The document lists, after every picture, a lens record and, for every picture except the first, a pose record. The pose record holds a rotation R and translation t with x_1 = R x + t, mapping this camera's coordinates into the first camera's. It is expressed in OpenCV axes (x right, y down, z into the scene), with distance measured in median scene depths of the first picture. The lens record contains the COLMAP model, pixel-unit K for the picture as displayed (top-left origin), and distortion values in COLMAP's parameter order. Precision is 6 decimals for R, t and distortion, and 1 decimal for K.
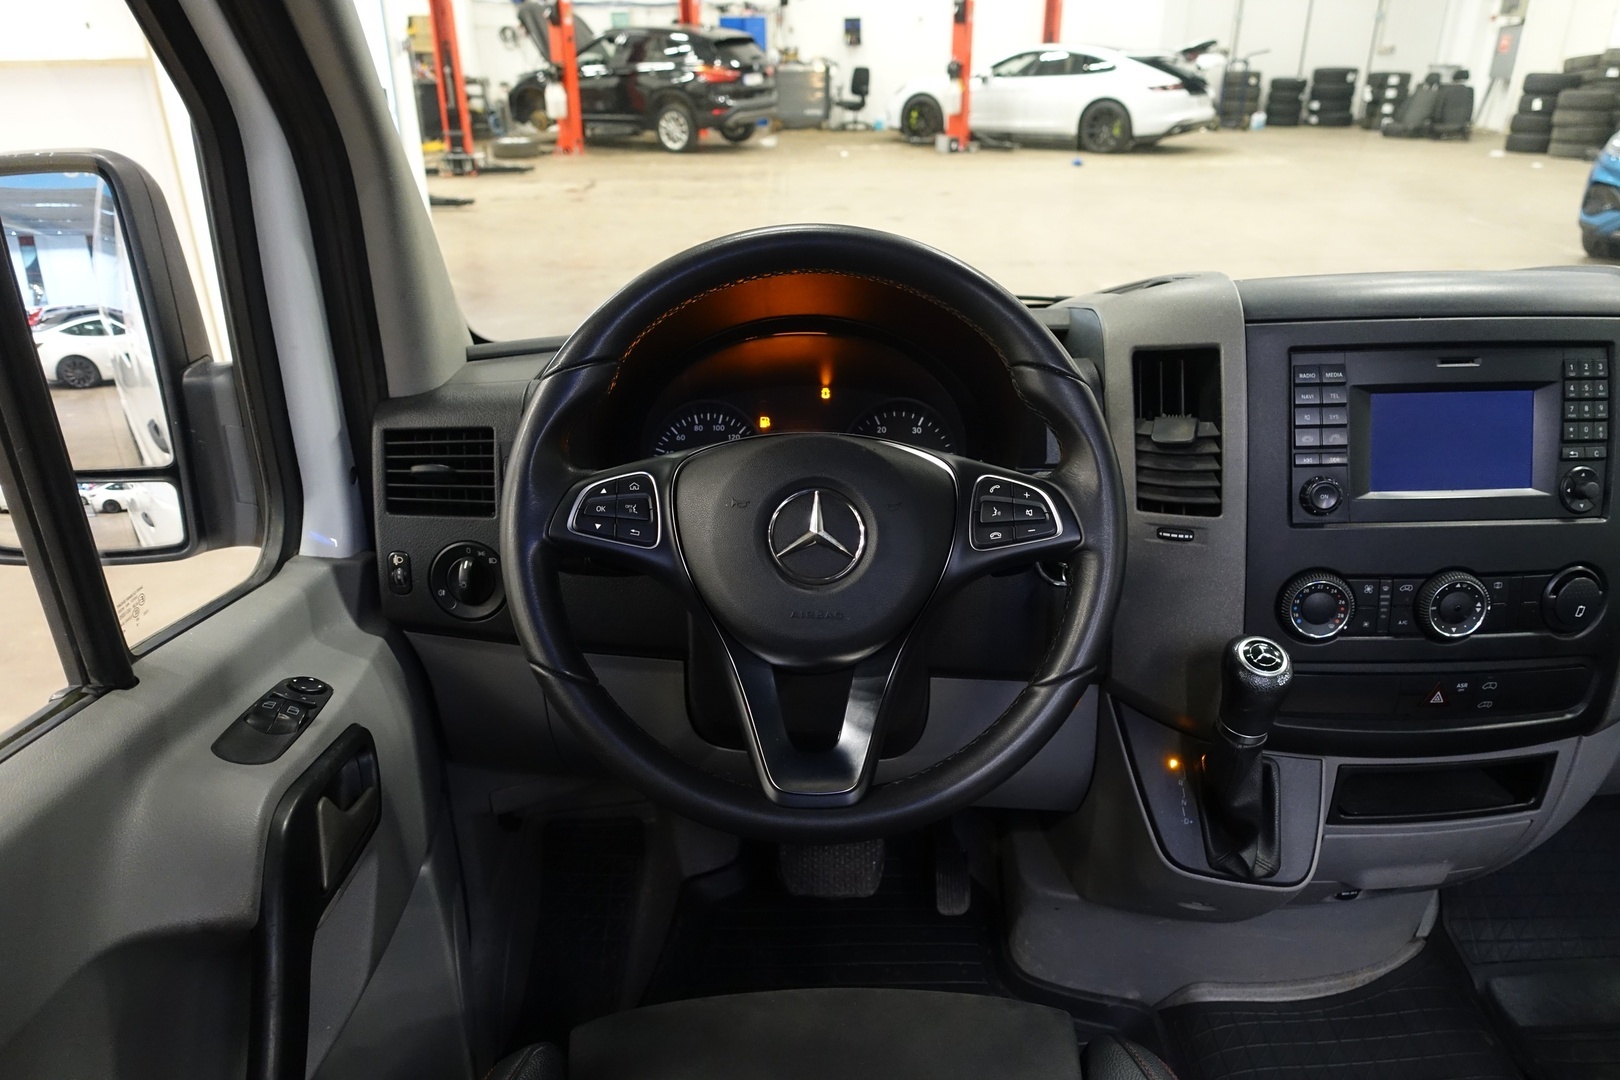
lens RADIAL K [[1116.9, 0, 814.5], [0, 1116.9, 534.3], [0, 0, 1]] dist [0.004621, -0.006738]
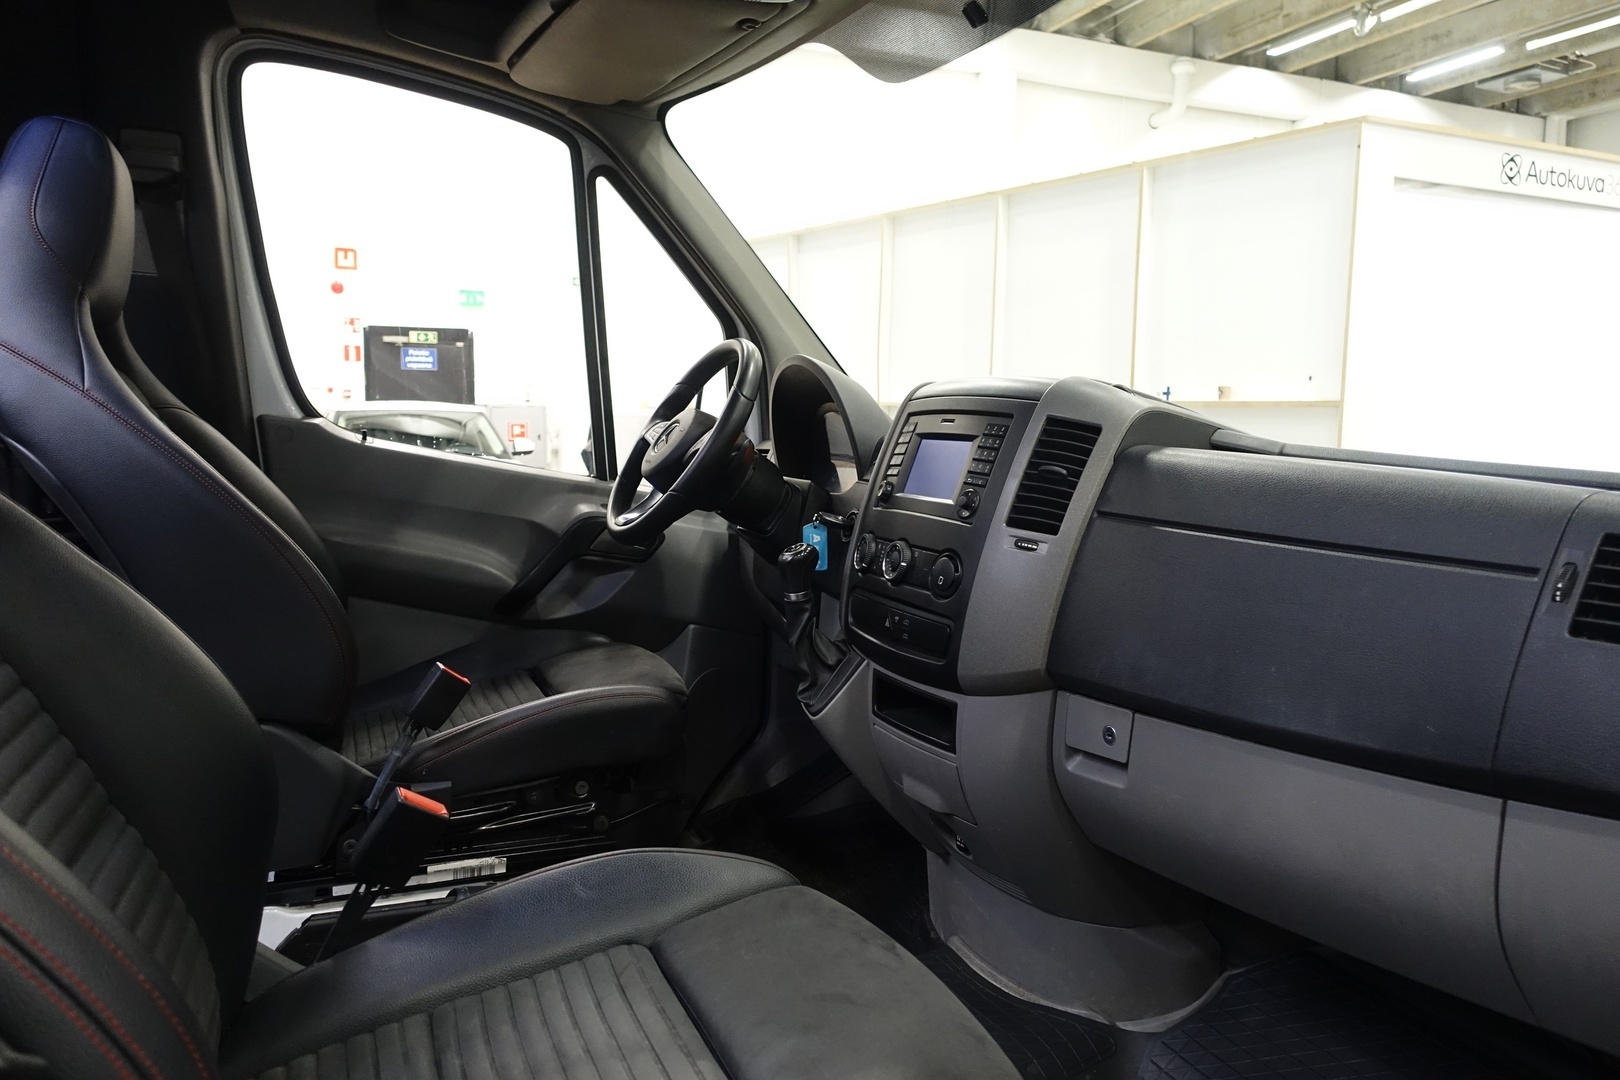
lens RADIAL K [[1116.9, 0, 814.5], [0, 1116.9, 534.3], [0, 0, 1]] dist [0.004621, -0.006738]
pose [[0.384704, 0.110789, -0.916367, 1.832777], [-0.400927, 0.914286, -0.057778, 0.154173], [0.831421, 0.389623, 0.396148, 0.226920]]
